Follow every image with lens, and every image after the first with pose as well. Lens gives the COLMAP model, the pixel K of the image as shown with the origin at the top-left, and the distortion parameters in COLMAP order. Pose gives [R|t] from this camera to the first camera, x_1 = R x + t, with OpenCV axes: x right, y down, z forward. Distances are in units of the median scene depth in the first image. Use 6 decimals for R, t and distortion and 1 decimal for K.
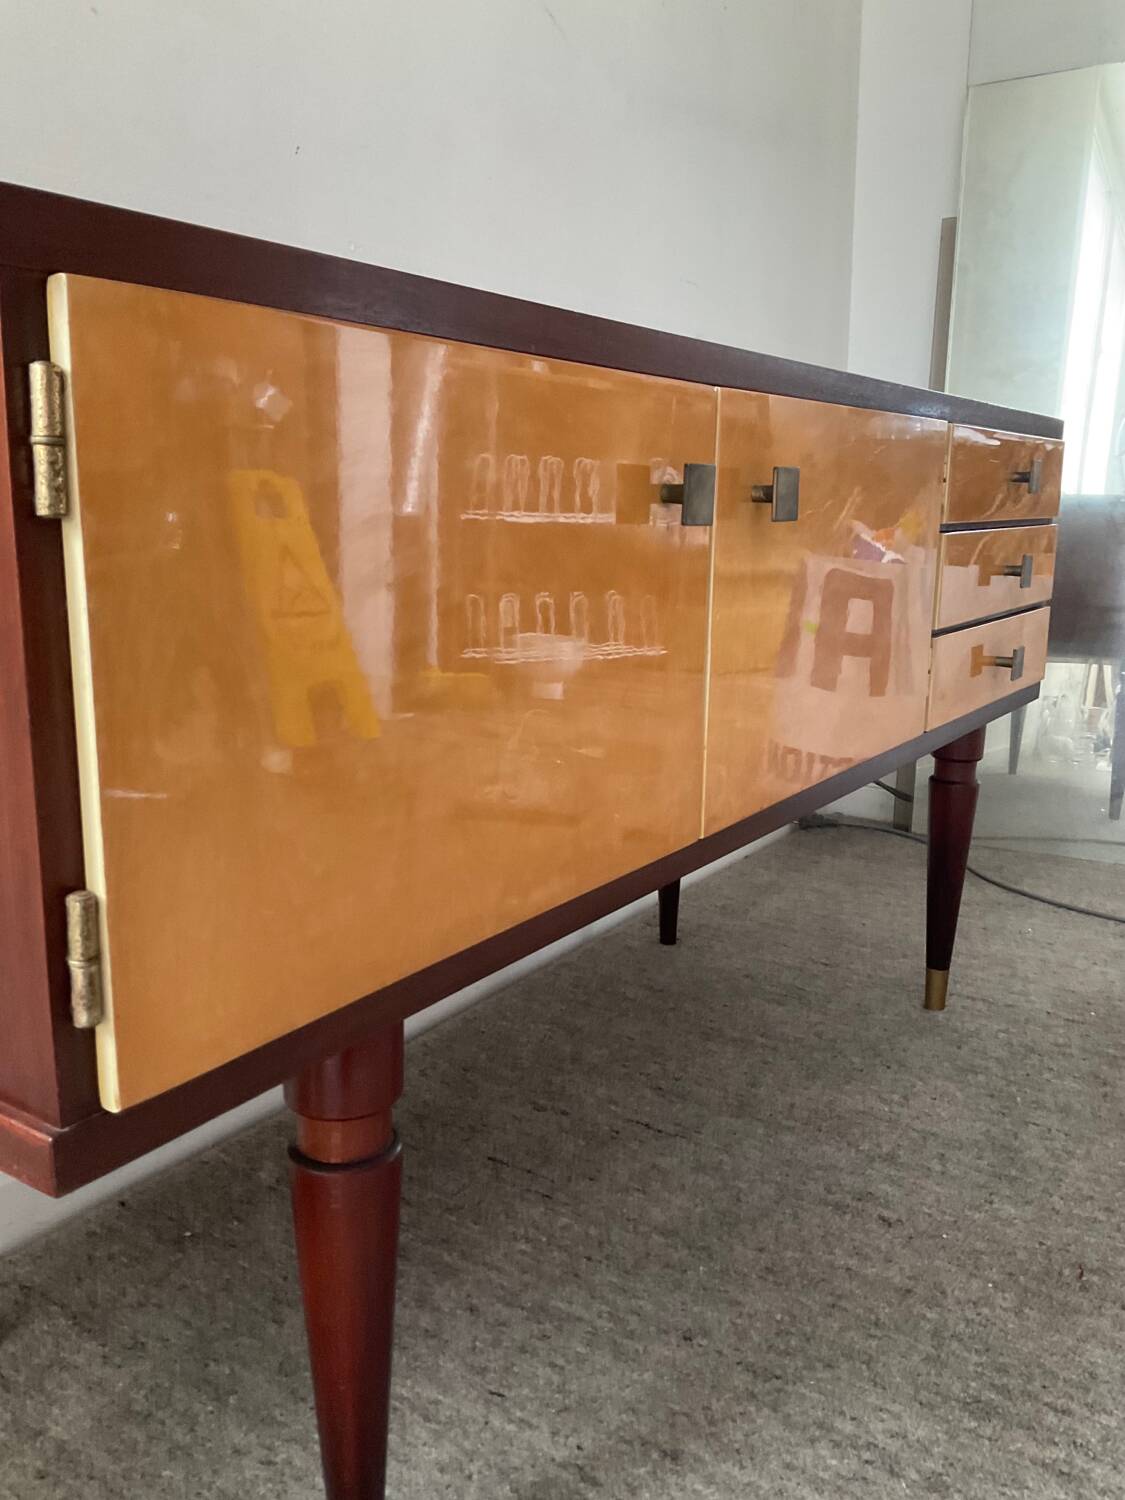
lens RADIAL K [[1253.8, 0, 564.8], [0, 1253.8, 761.9], [0, 0, 1]] dist [0.046575, -0.090728]
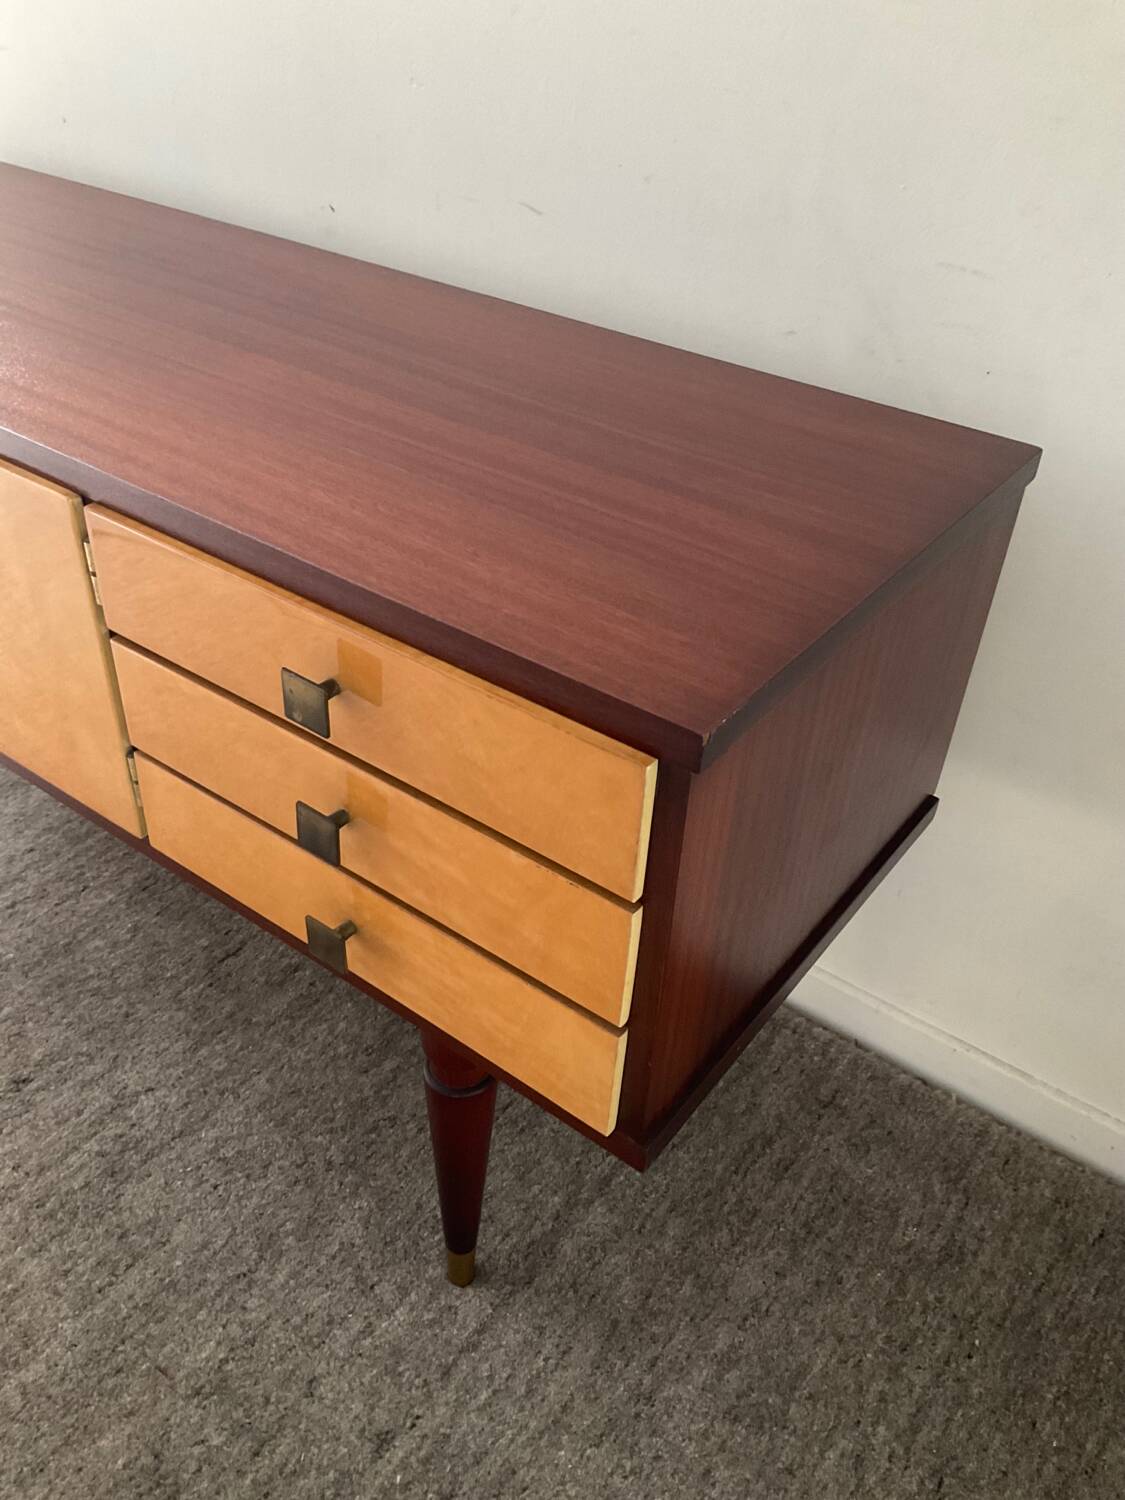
lens RADIAL K [[1253.8, 0, 559.9], [0, 1253.8, 757.6], [0, 0, 1]] dist [0.046575, -0.090728]
pose [[-0.042568, 0.582434, -0.811763, 1.152264], [-0.255434, 0.779151, 0.572431, -0.765045], [0.965889, 0.231719, 0.115606, 1.456421]]
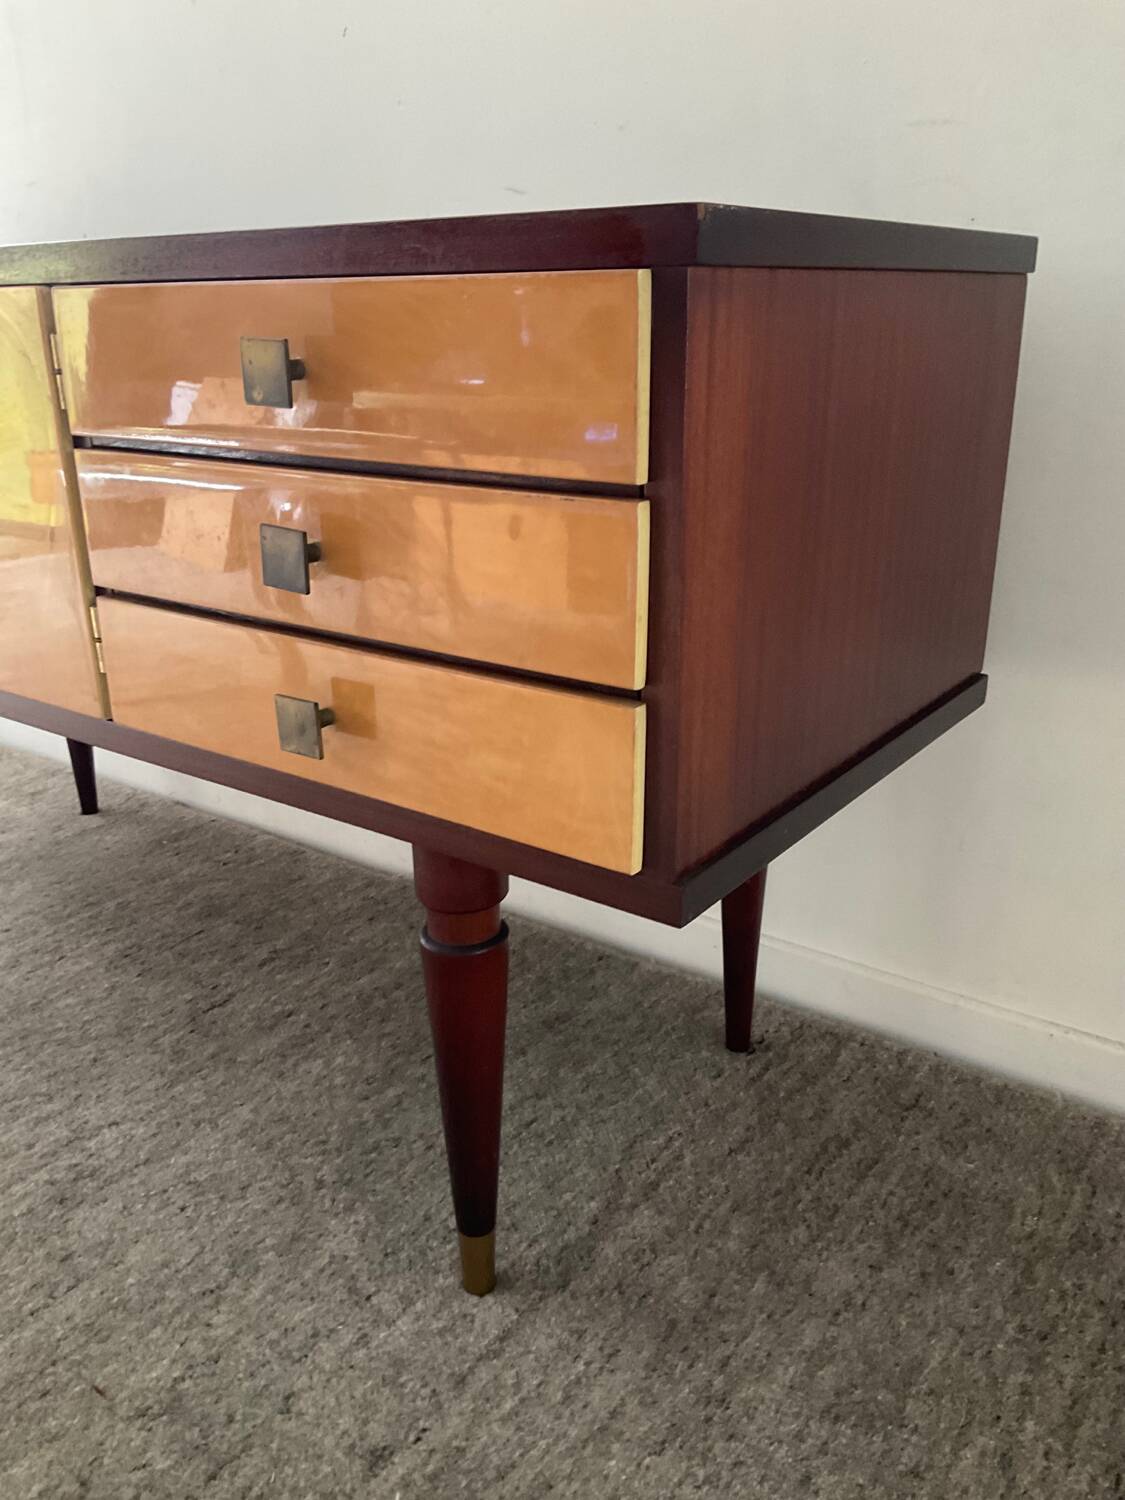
lens RADIAL K [[1253.8, 0, 560.1], [0, 1253.8, 754.0], [0, 0, 1]] dist [0.046575, -0.090728]
pose [[-0.039062, 0.334624, -0.941542, 1.240743], [-0.198581, 0.920867, 0.335515, -0.387473], [0.979306, 0.200079, 0.030479, 1.567124]]
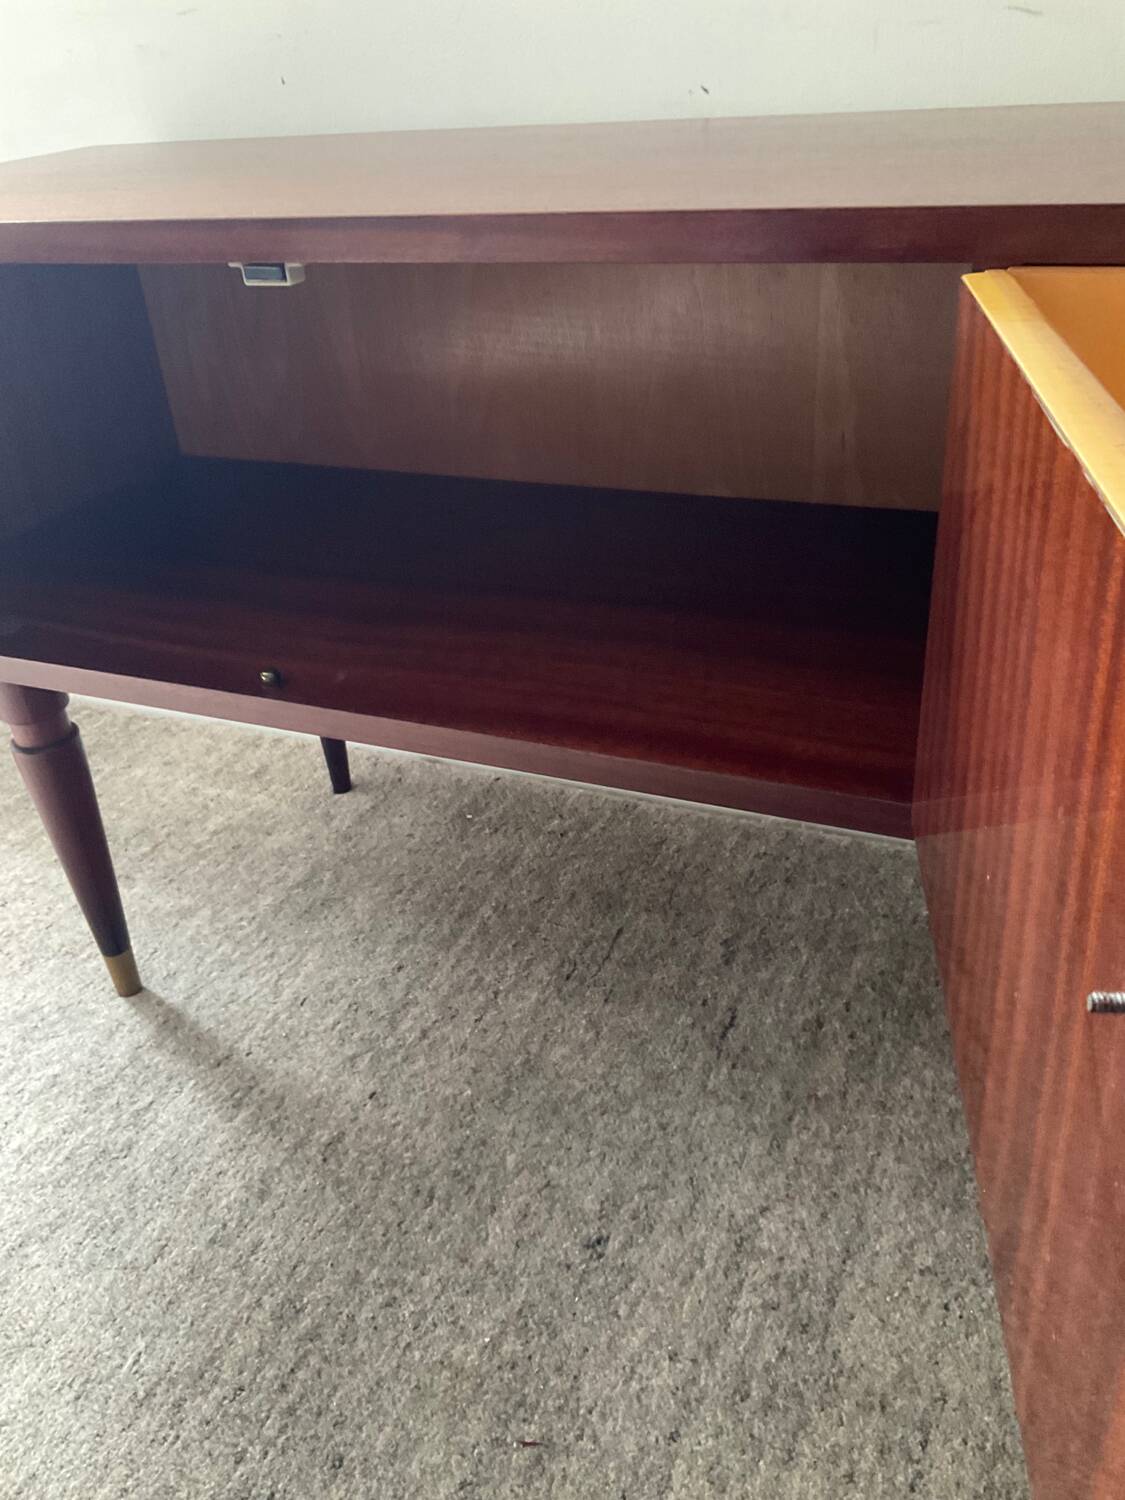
lens RADIAL K [[1240.4, 0, 555.5], [0, 1240.4, 746.6], [0, 0, 1]] dist [0.044571, -0.087915]
pose [[0.171768, 0.486271, -0.856759, 0.930476], [-0.131558, 0.873218, 0.469236, -0.376178], [0.976314, 0.032113, 0.213964, 0.887423]]
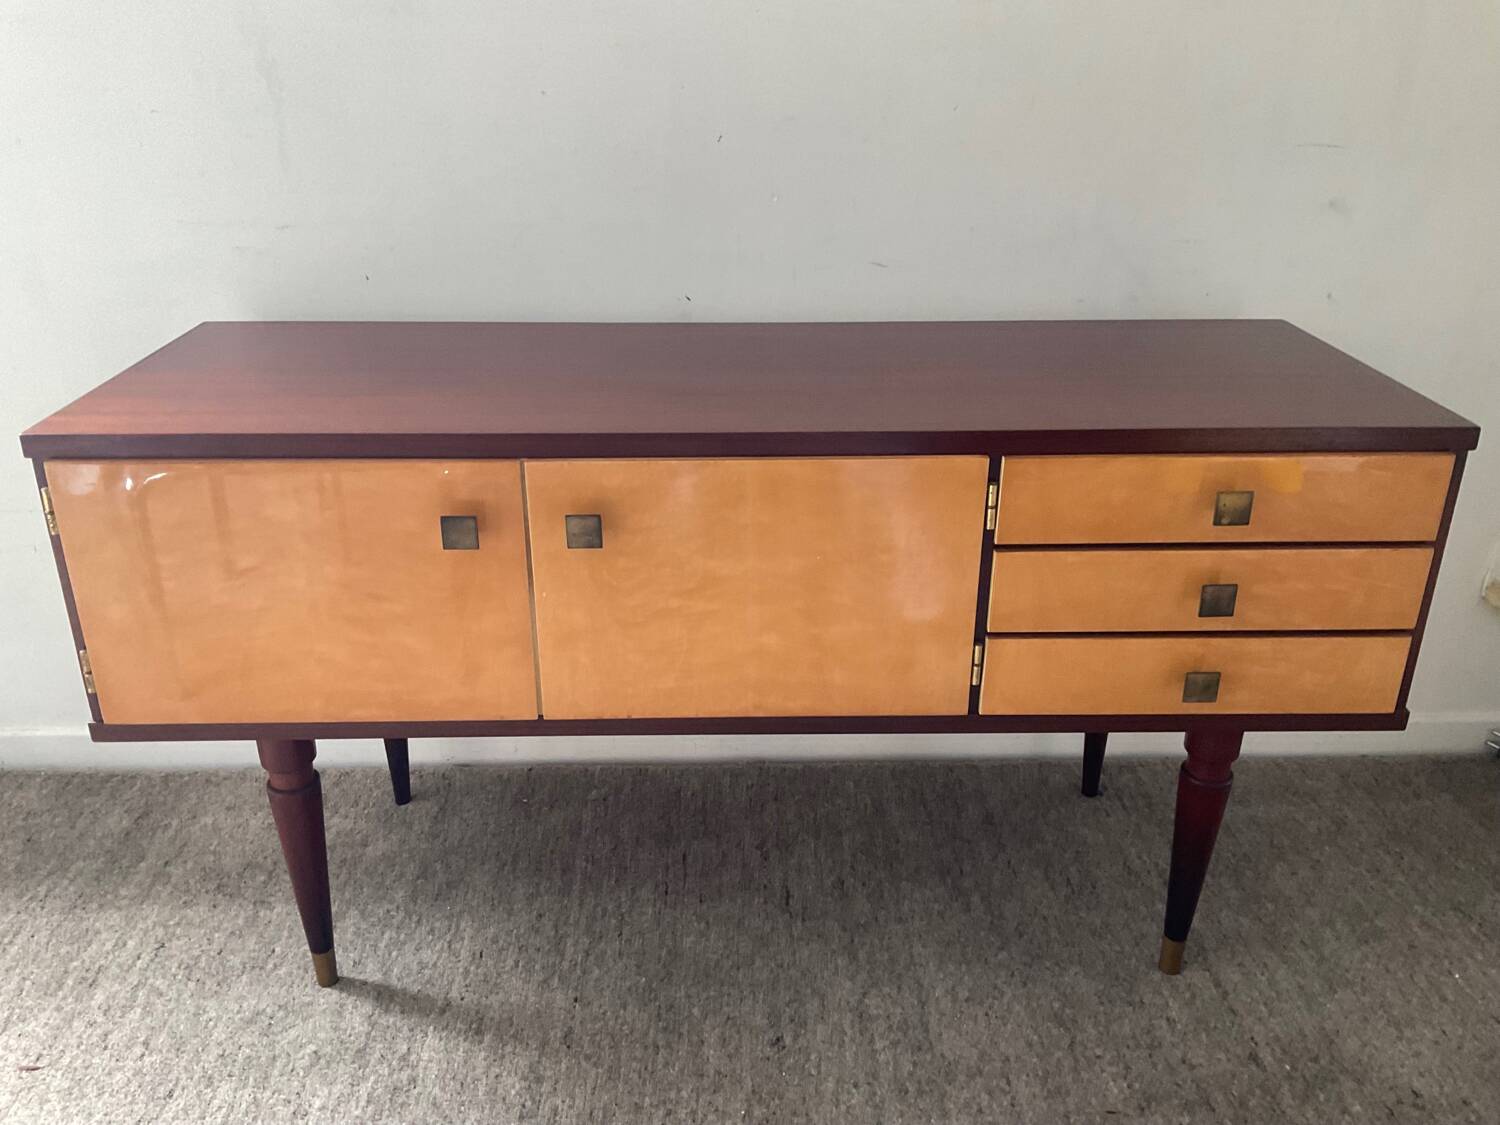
lens RADIAL K [[1240.4, 0, 736.7], [0, 1240.4, 544.8], [0, 0, 1]] dist [0.044571, -0.087915]
pose [[0.570937, 0.310317, -0.760088, 1.209624], [-0.167444, 0.950368, 0.262227, -0.530099], [0.803737, -0.022443, 0.594561, 0.229179]]
